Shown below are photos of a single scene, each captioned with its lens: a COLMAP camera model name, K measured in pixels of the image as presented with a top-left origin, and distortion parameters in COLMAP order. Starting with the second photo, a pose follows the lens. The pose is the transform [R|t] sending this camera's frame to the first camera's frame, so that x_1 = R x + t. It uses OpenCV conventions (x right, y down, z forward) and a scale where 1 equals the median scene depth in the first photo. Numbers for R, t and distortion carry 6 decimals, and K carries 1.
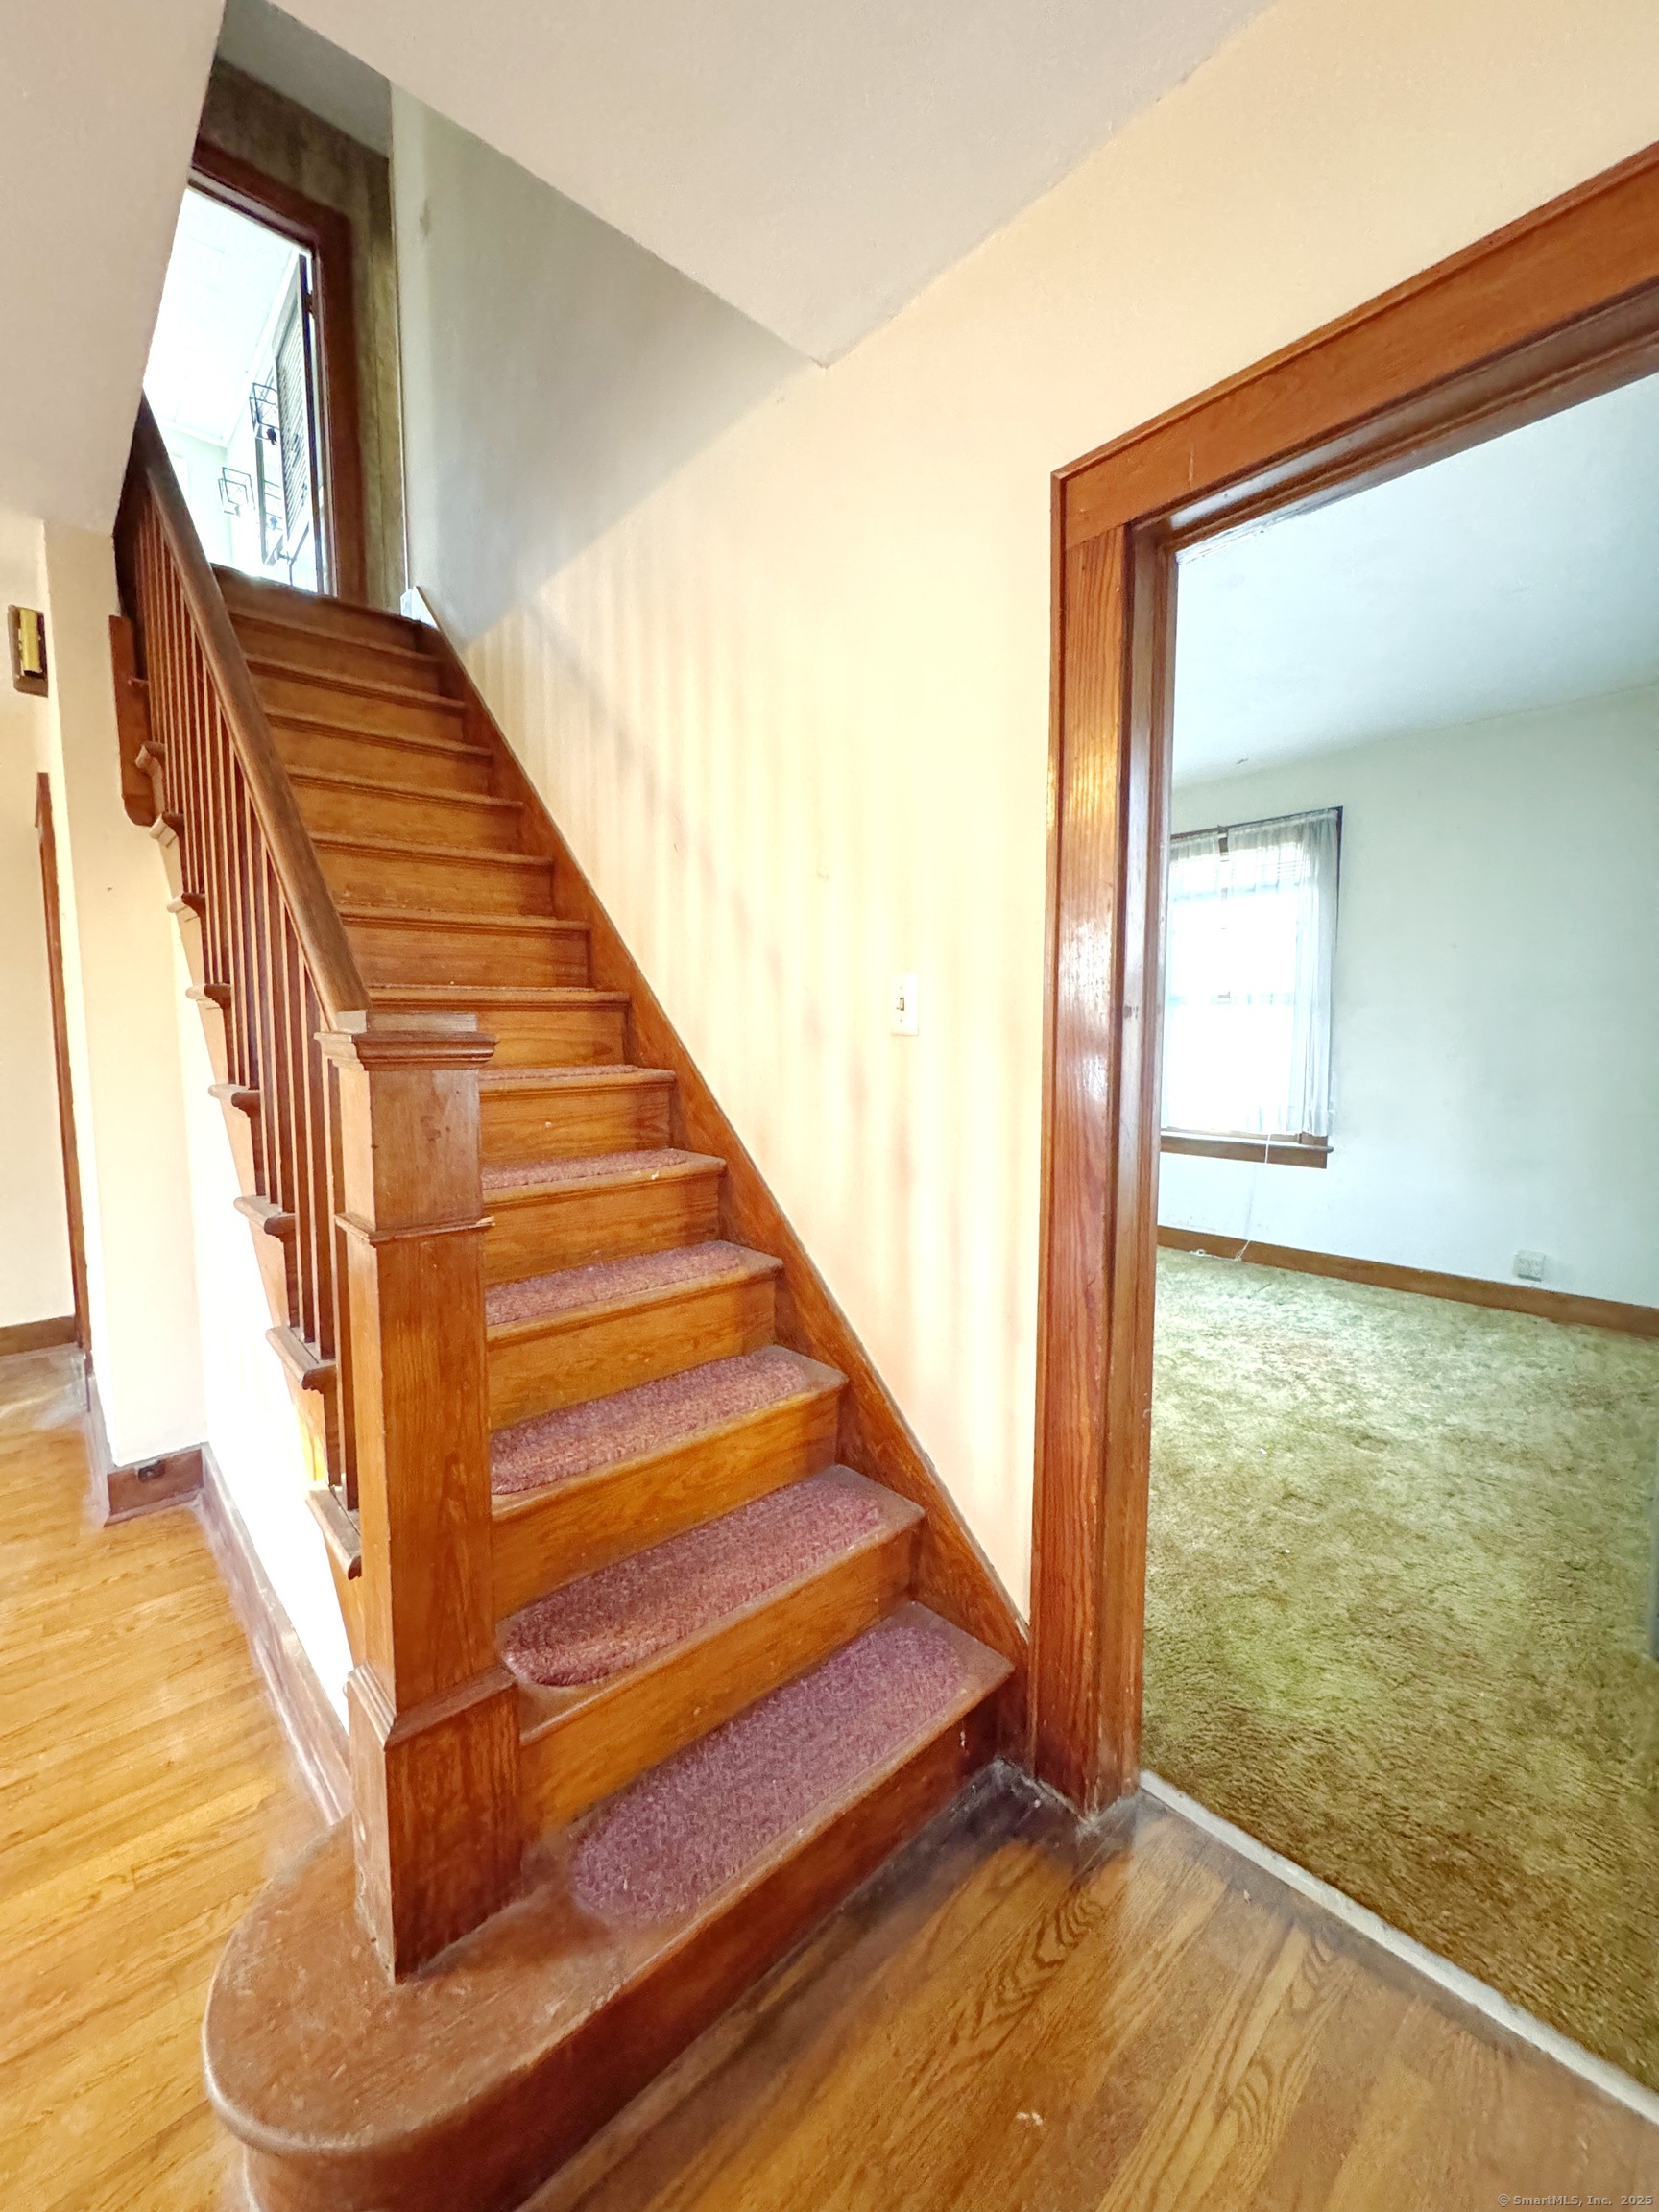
lens RADIAL K [[880.9, 0, 836.3], [0, 880.9, 1100.1], [0, 0, 1]] dist [0.000294, 0.000713]
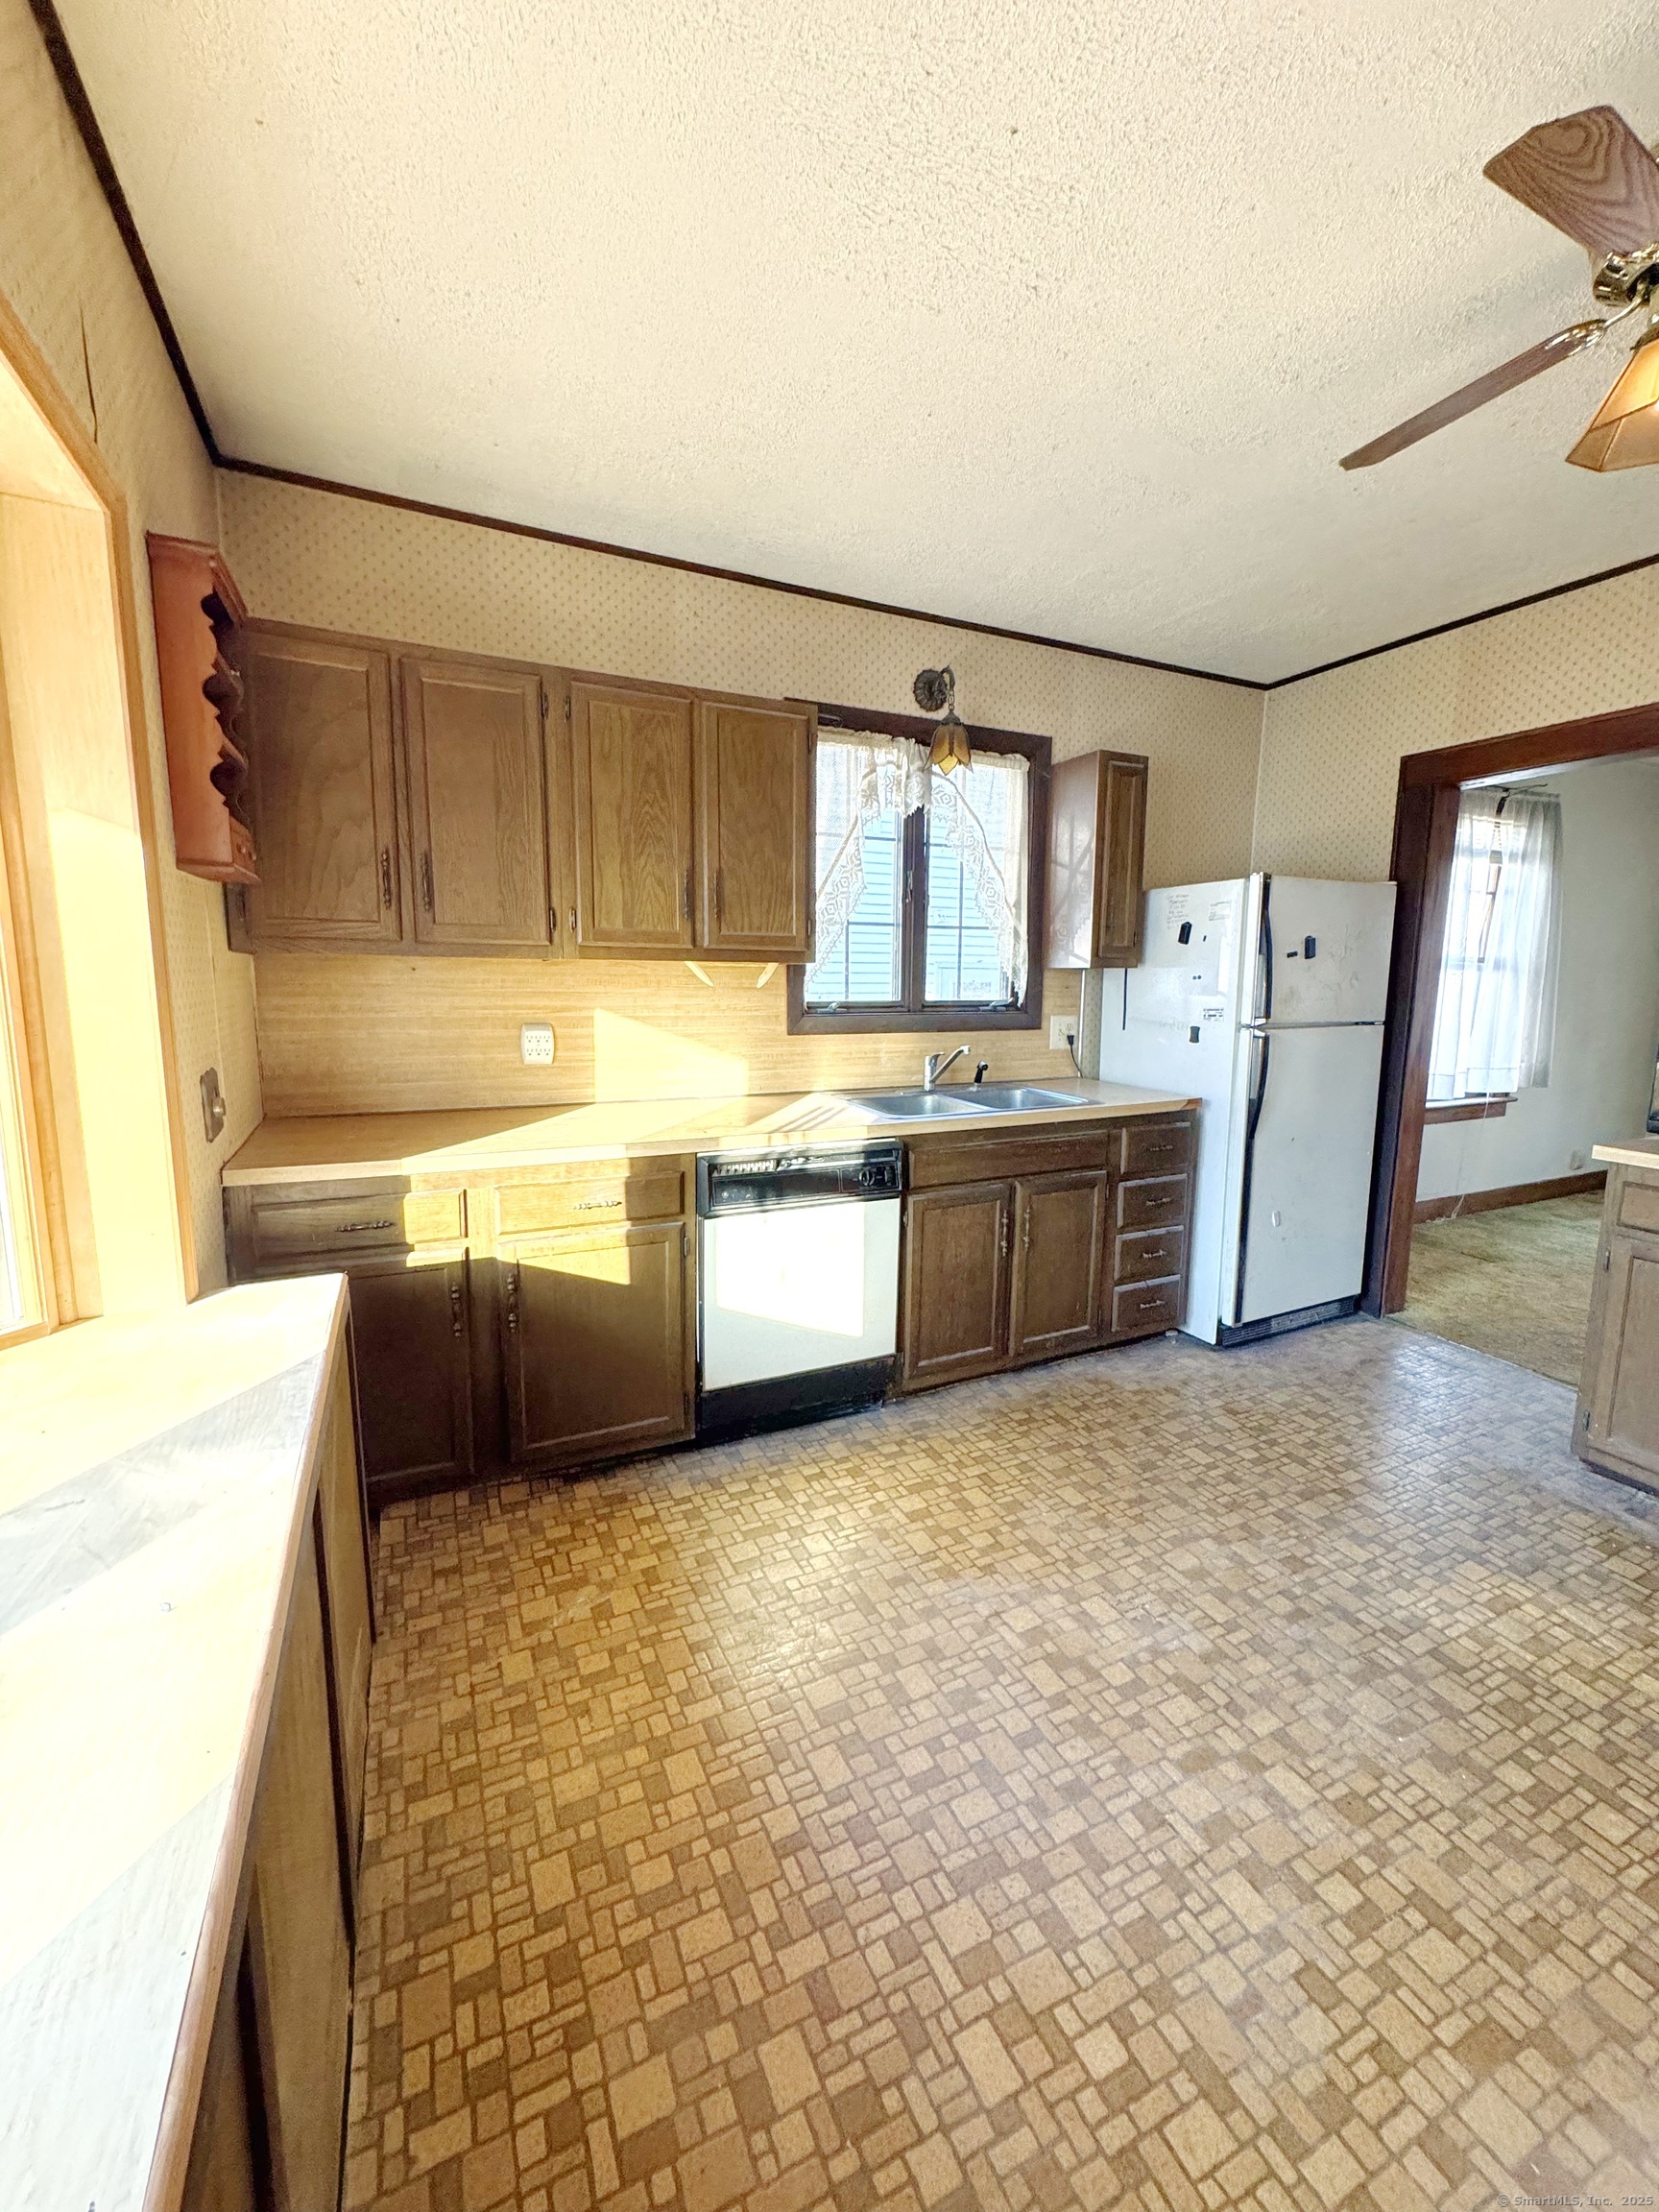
lens RADIAL K [[880.9, 0, 837.6], [0, 880.9, 1112.0], [0, 0, 1]] dist [0.000294, 0.000713]
pose [[0.287033, -0.141660, 0.947388, -0.972015], [0.070671, 0.989441, 0.126536, -0.166830], [-0.955310, 0.030633, 0.294013, 1.853084]]
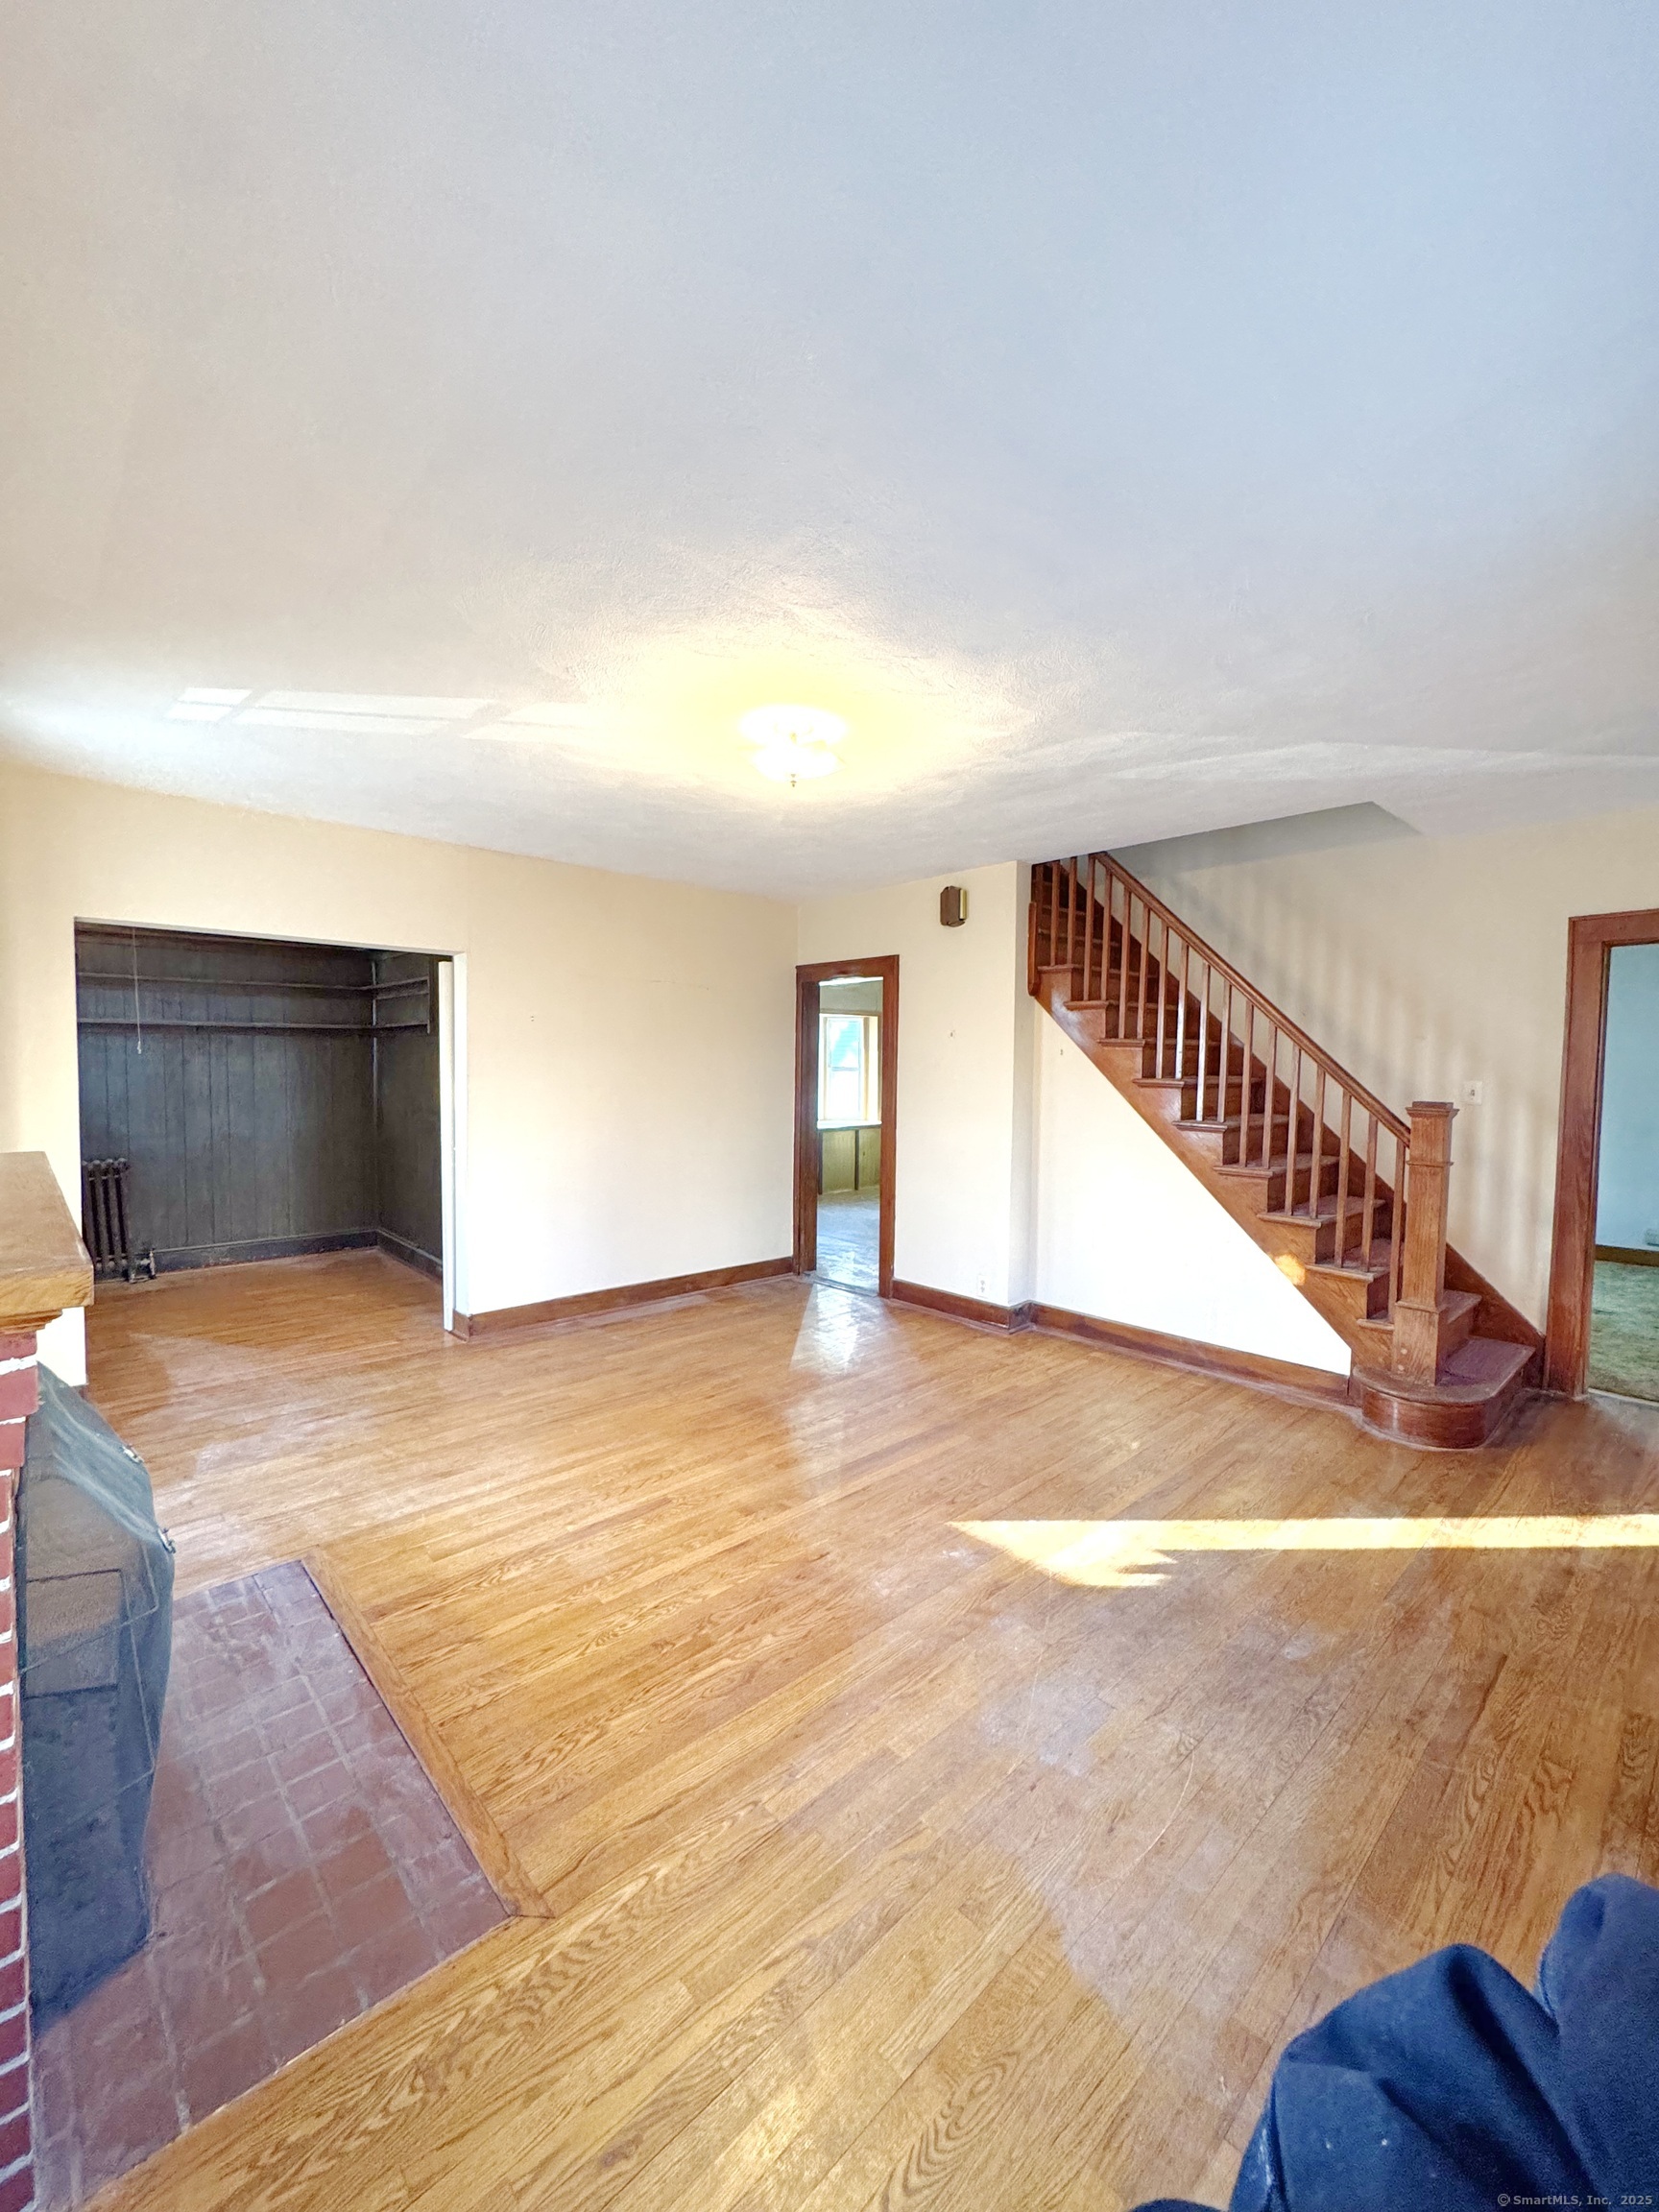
lens RADIAL K [[880.9, 0, 829.0], [0, 880.9, 1103.7], [0, 0, 1]] dist [0.000294, 0.000713]
pose [[0.999867, 0.015570, 0.004919, -0.846770], [-0.015383, 0.999234, -0.035990, 0.016986], [-0.005476, 0.035910, 0.999340, -0.719597]]
